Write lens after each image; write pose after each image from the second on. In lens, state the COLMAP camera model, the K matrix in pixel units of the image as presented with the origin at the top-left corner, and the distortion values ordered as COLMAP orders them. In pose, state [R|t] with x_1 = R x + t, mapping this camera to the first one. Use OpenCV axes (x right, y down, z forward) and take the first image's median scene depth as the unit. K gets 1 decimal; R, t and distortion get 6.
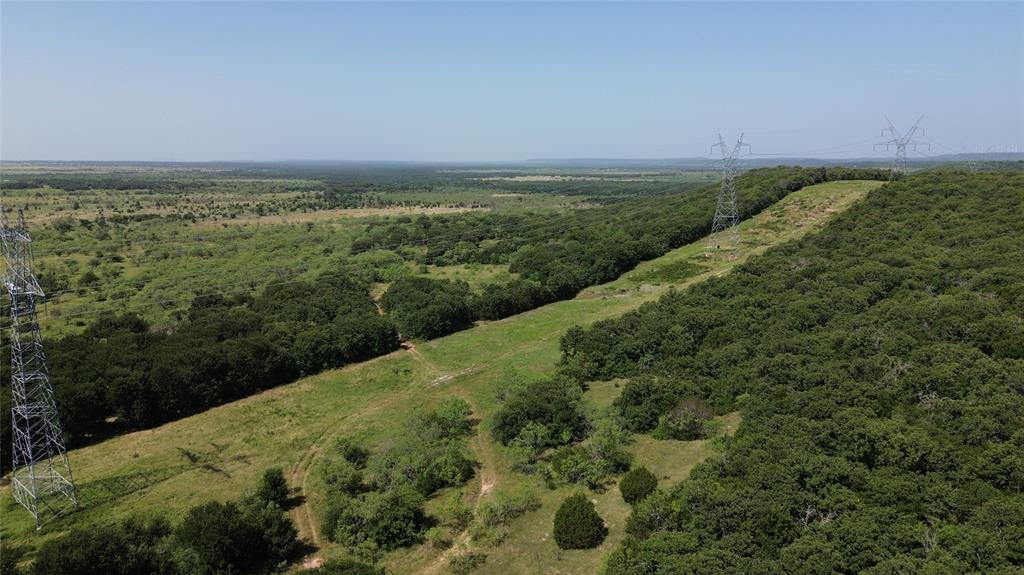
lens RADIAL K [[703.3, 0, 511.9], [0, 703.3, 288.5], [0, 0, 1]] dist [0.021344, -0.028223]
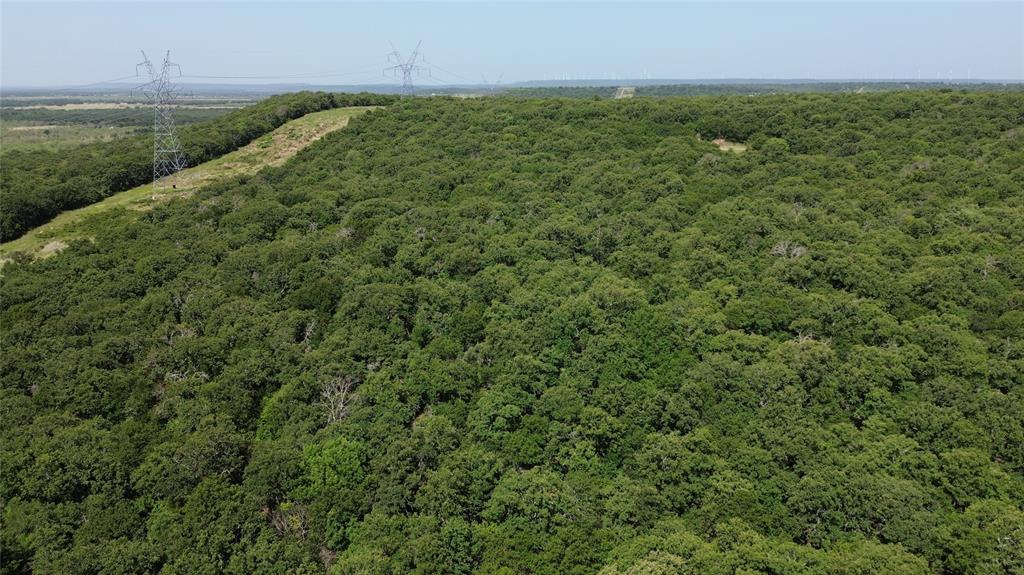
lens RADIAL K [[703.3, 0, 510.8], [0, 703.3, 286.5], [0, 0, 1]] dist [0.021344, -0.028223]
pose [[0.871088, -0.130840, 0.473377, 0.170175], [0.084222, 0.989378, 0.118479, -0.004297], [-0.483851, -0.063337, 0.872855, 0.030045]]
